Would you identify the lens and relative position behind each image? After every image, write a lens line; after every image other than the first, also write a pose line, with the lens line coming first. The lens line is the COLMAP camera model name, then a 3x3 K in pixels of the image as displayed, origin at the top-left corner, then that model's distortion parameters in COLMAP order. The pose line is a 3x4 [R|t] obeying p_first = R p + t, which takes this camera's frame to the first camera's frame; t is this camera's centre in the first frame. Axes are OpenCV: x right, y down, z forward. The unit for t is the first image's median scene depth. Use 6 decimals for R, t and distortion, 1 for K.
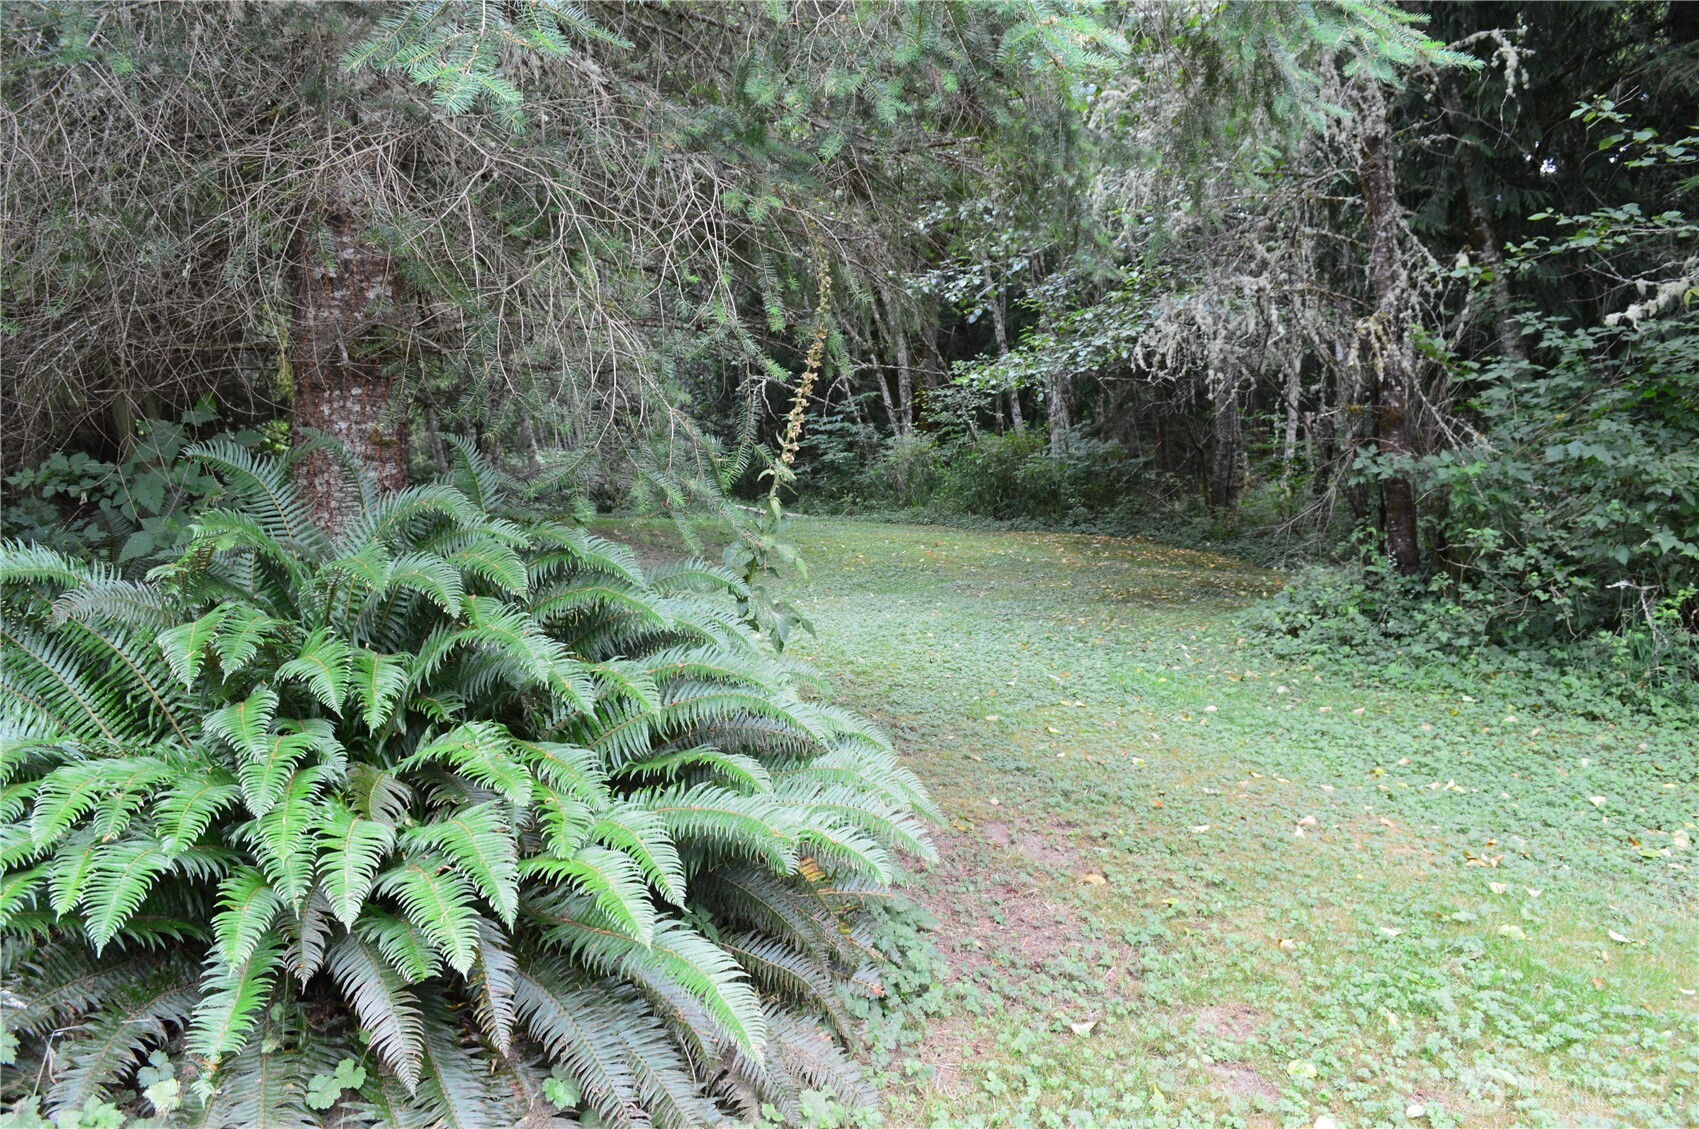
lens RADIAL K [[1353.1, 0, 848.3], [0, 1353.1, 568.0], [0, 0, 1]] dist [-0.084050, 0.014347]
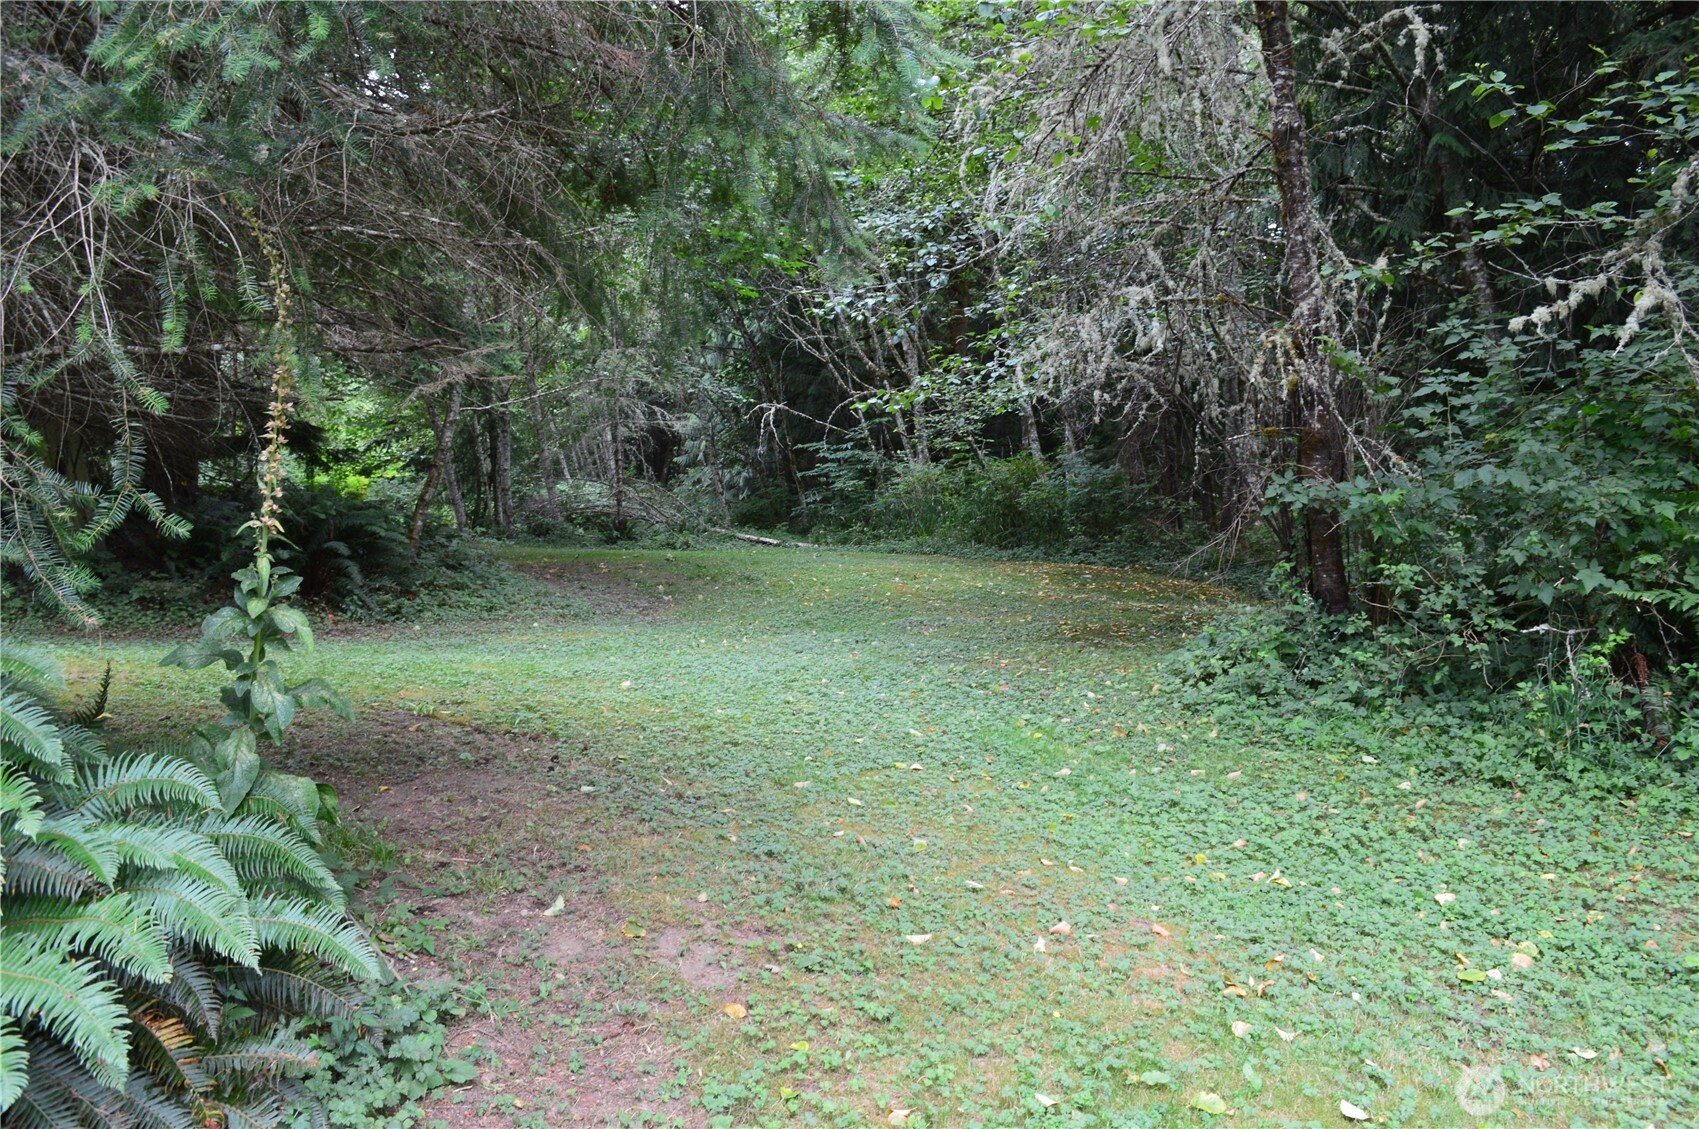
lens RADIAL K [[1353.1, 0, 851.6], [0, 1353.1, 569.3], [0, 0, 1]] dist [-0.084050, 0.014347]
pose [[0.998979, -0.006871, -0.044658, 0.151972], [0.006033, 0.999804, -0.018871, -0.011376], [0.044779, 0.018582, 0.998824, 0.093427]]
